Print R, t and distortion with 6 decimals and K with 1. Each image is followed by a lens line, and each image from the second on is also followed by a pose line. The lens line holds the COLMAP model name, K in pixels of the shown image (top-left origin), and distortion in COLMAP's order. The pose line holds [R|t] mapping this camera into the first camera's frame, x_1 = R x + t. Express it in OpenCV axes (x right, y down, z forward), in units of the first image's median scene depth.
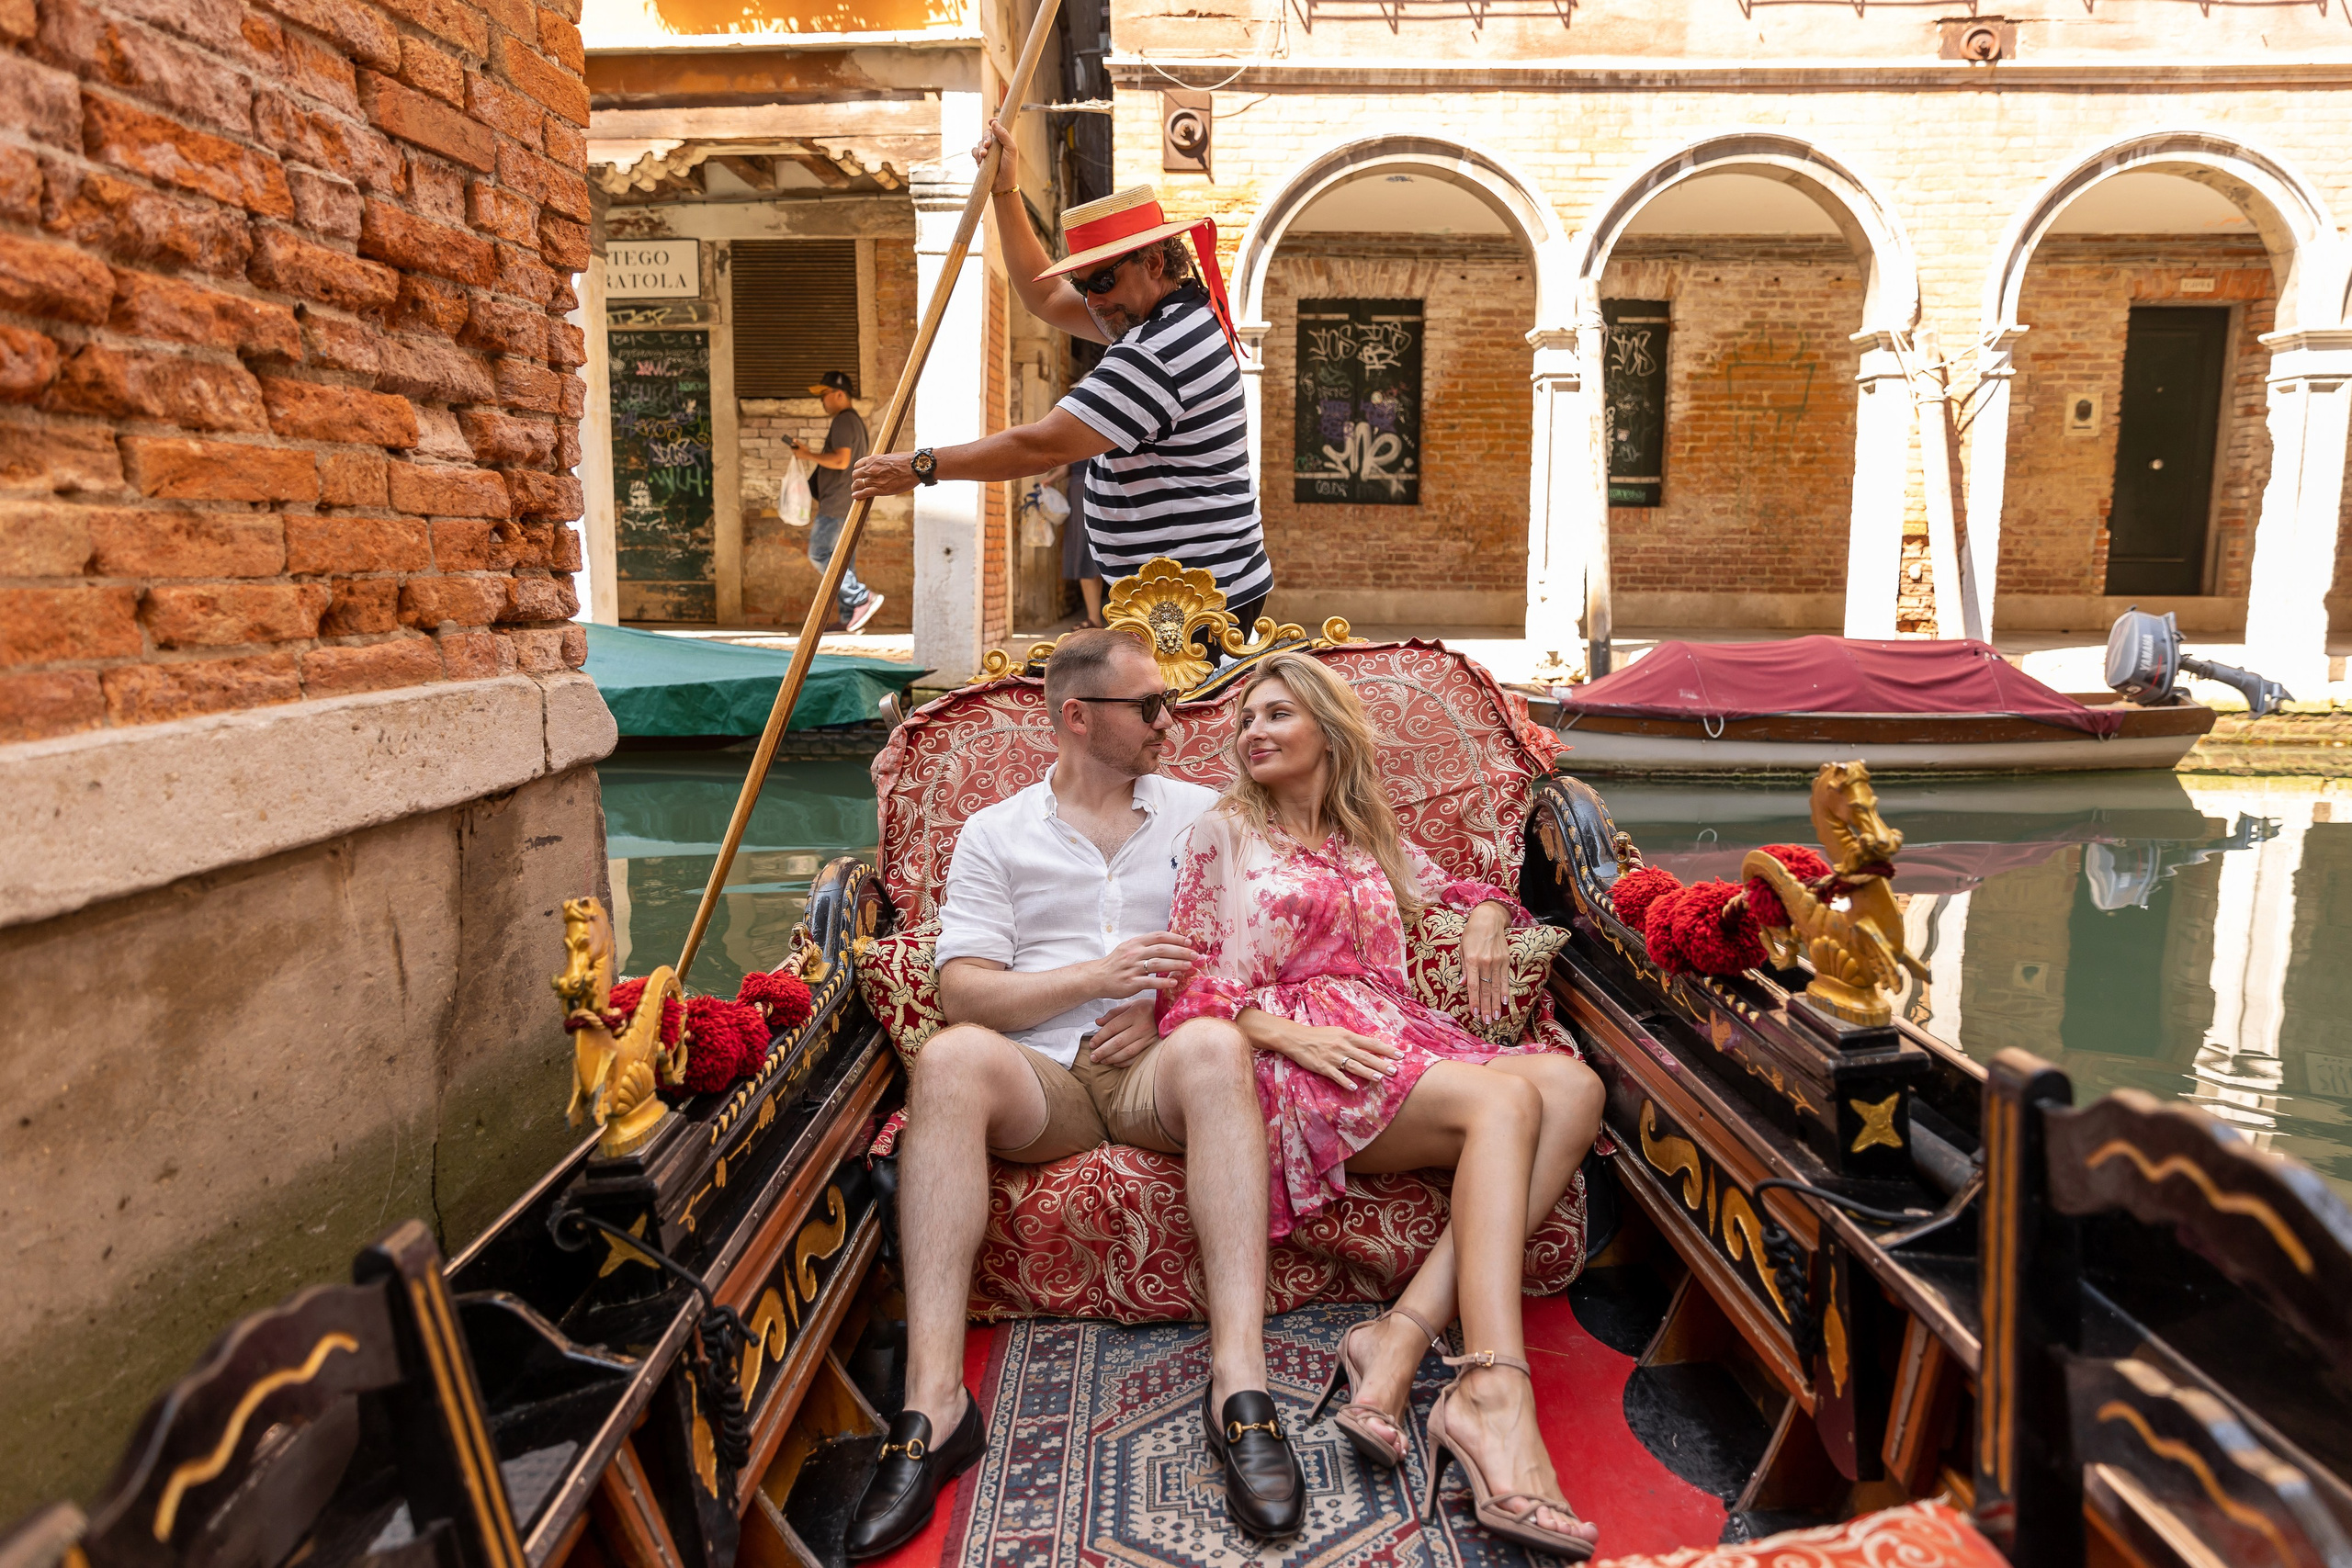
lens RADIAL K [[1551.1, 0, 1161.3], [0, 1551.1, 807.4], [0, 0, 1]] dist [0.002724, 0.002100]
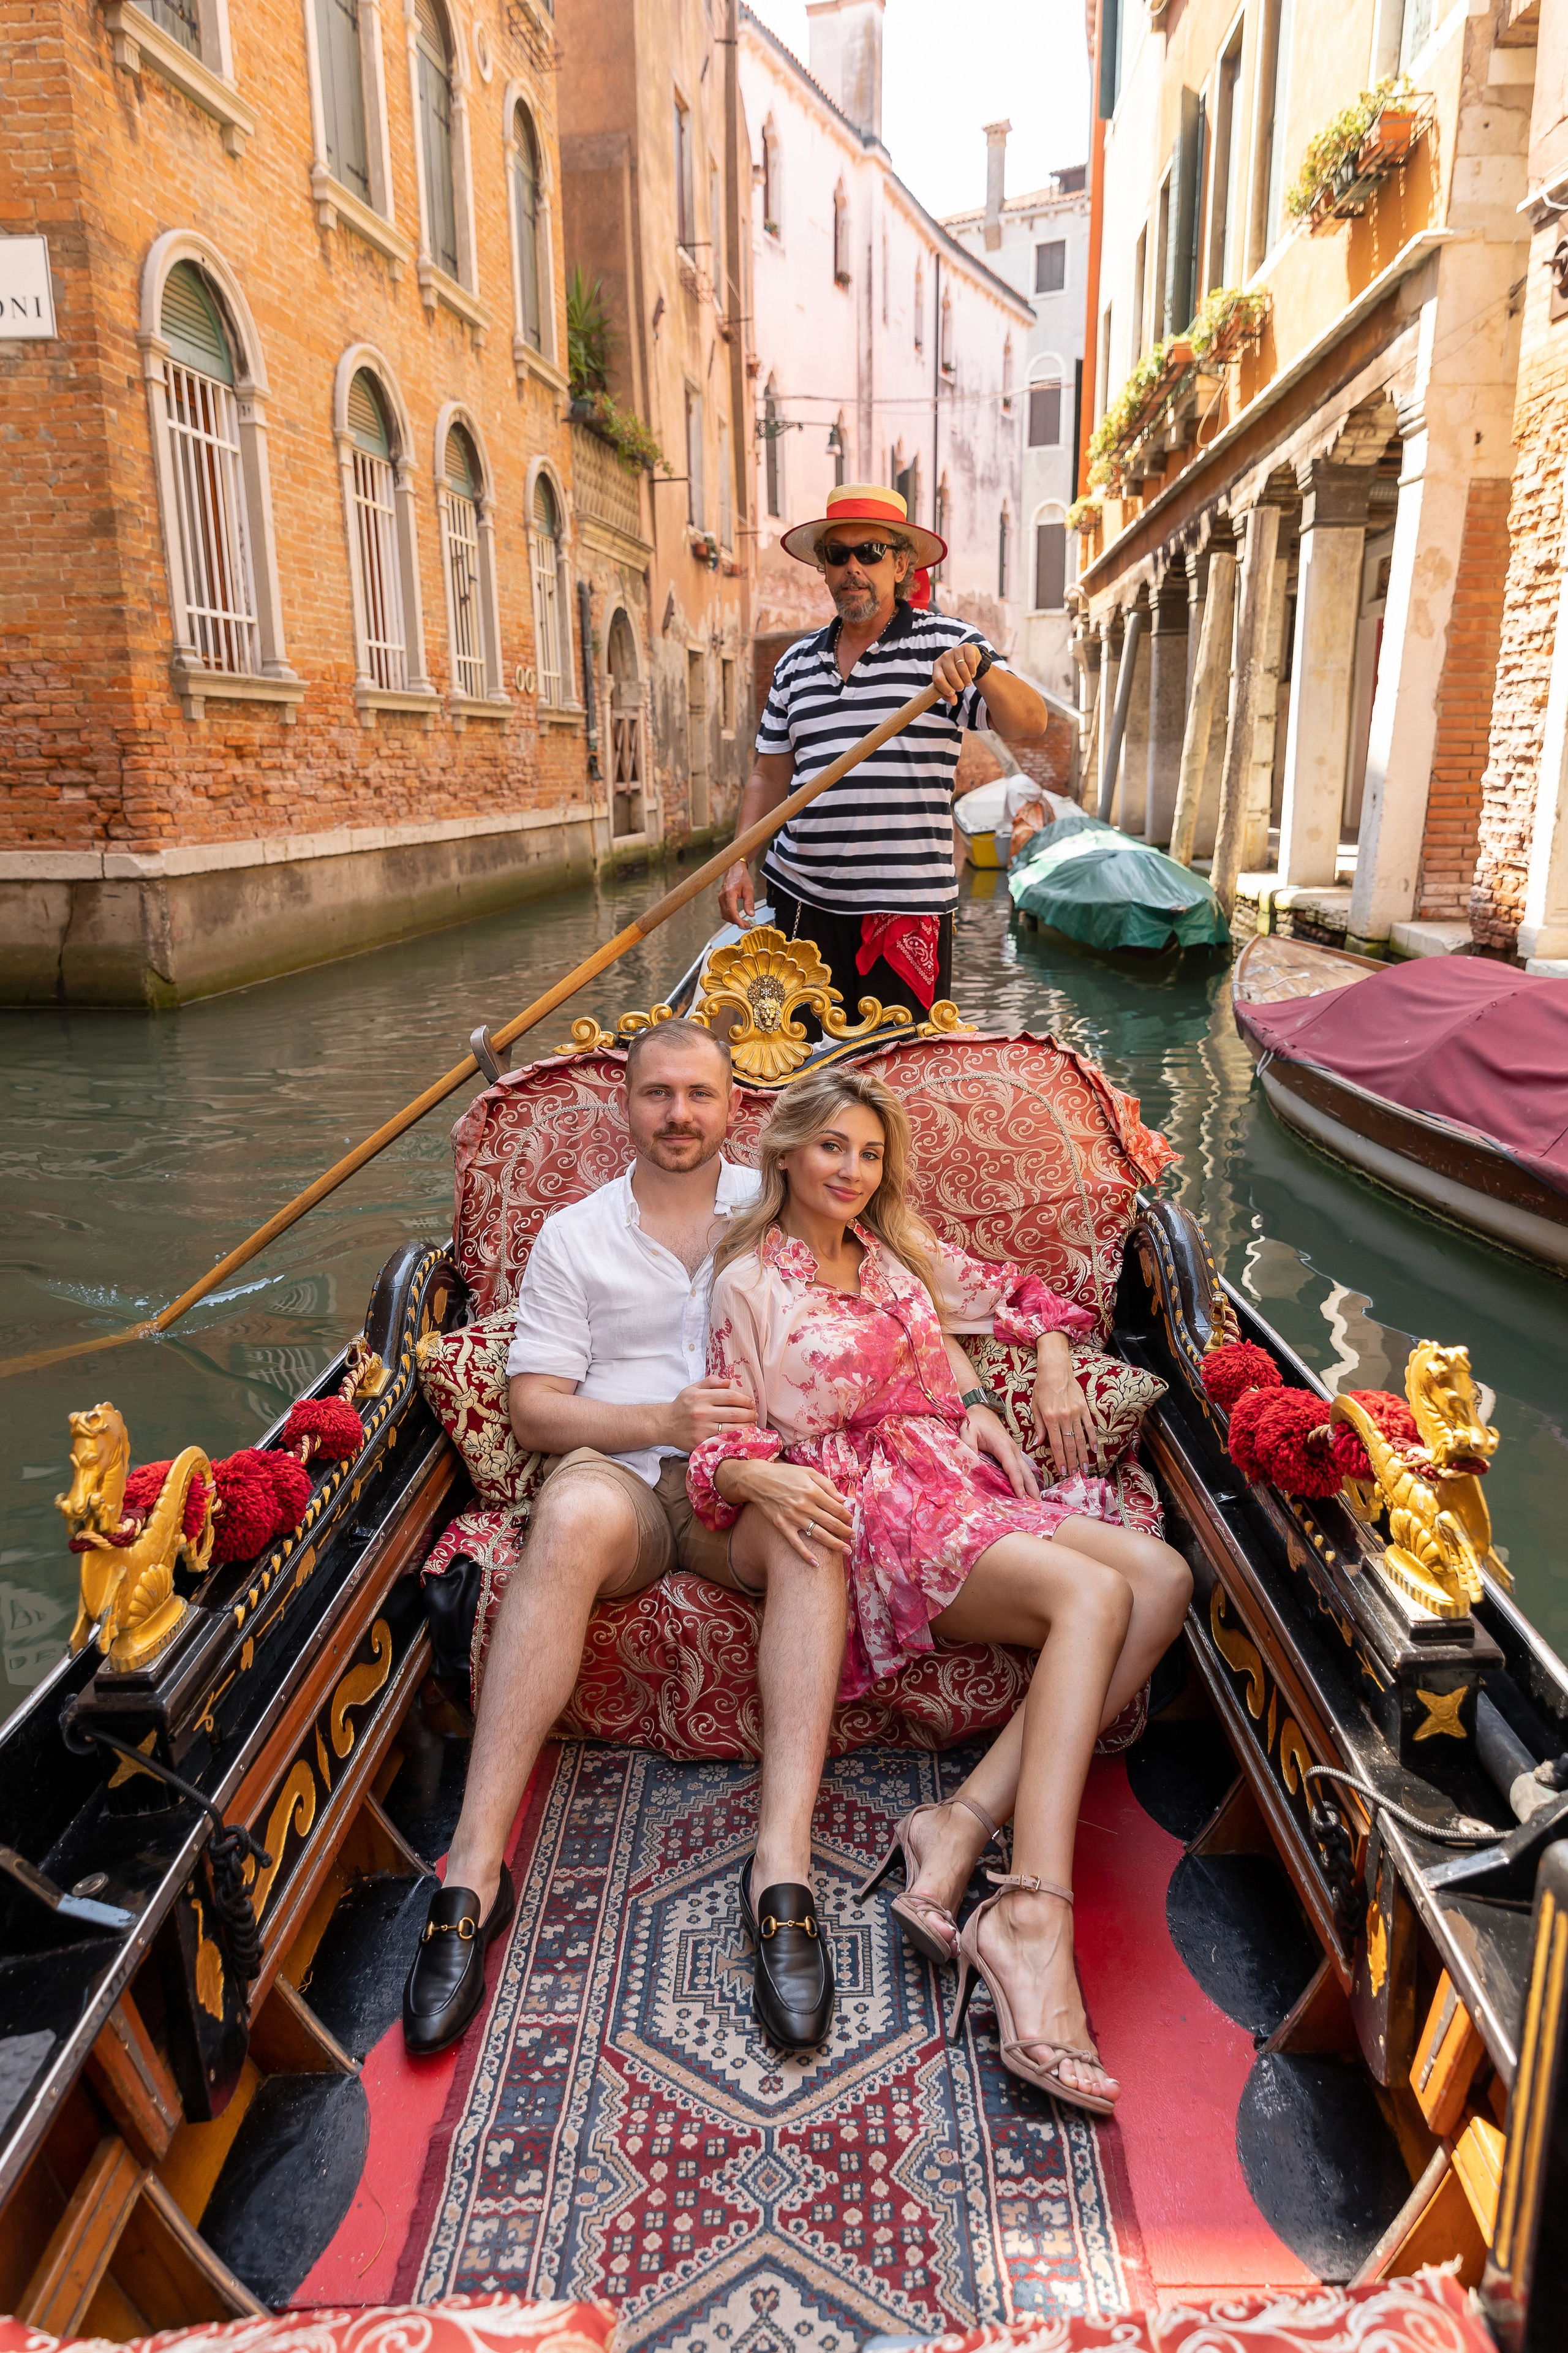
lens RADIAL K [[1551.8, 0, 784.0], [0, 1551.8, 1176.5], [0, 0, 1]] dist [0.002724, 0.002100]
pose [[0.998588, 0.053074, -0.002452, 0.033458], [-0.052526, 0.993108, 0.104774, -0.164331], [0.007996, -0.104497, 0.994493, 0.066369]]
